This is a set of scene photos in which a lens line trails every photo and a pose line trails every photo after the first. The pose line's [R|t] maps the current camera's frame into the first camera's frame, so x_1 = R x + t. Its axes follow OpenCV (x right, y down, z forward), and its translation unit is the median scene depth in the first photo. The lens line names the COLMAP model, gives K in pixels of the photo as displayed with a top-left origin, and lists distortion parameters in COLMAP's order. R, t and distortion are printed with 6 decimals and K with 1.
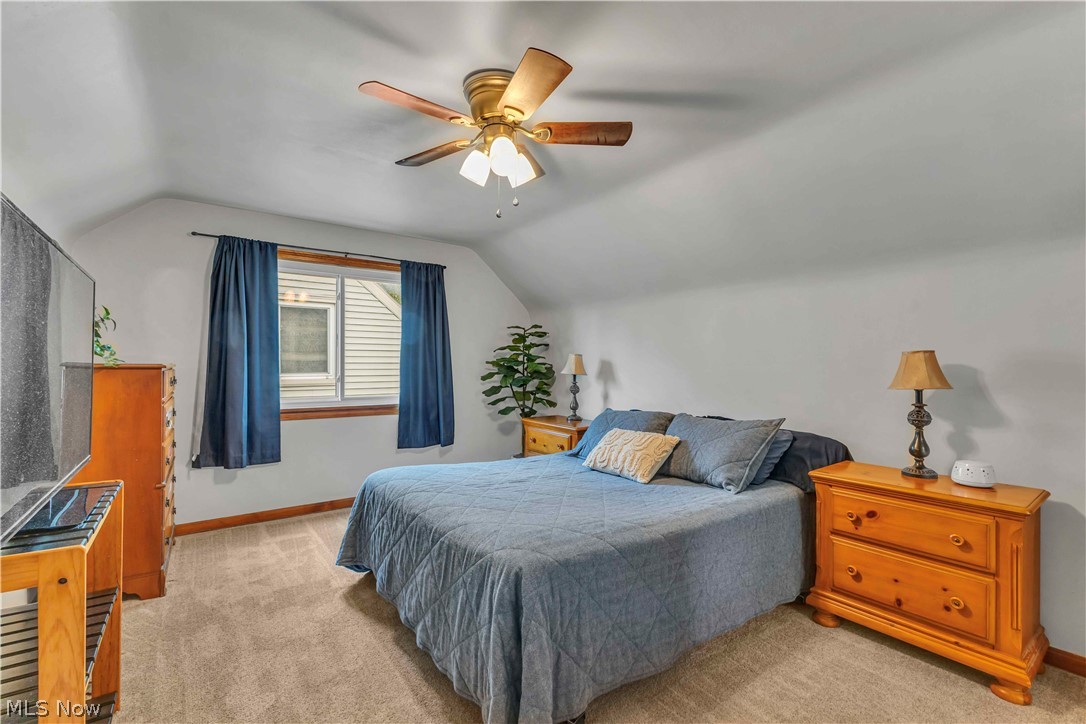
lens RADIAL K [[475.5, 0, 545.1], [0, 475.5, 367.9], [0, 0, 1]] dist [0.010972, -0.000240]
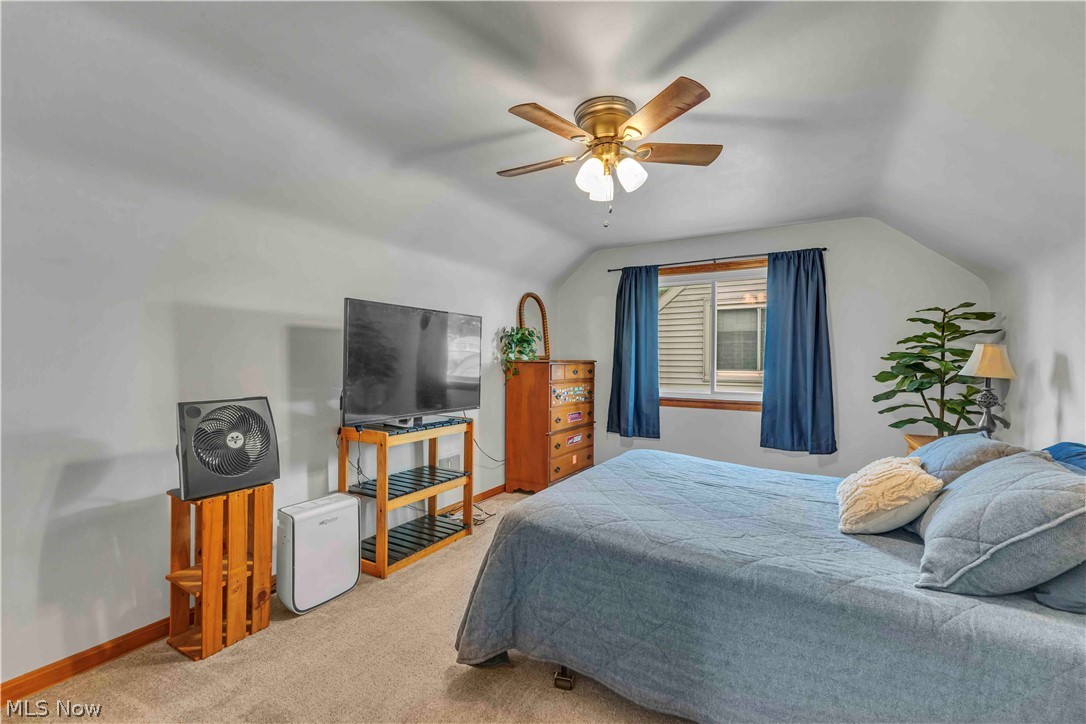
lens RADIAL K [[475.5, 0, 545.1], [0, 475.5, 367.9], [0, 0, 1]] dist [0.010972, -0.000240]
pose [[0.397654, 0.012575, -0.917449, 0.427784], [-0.009183, 0.999911, 0.009725, 0.001302], [0.917489, 0.004557, 0.397734, 0.209039]]
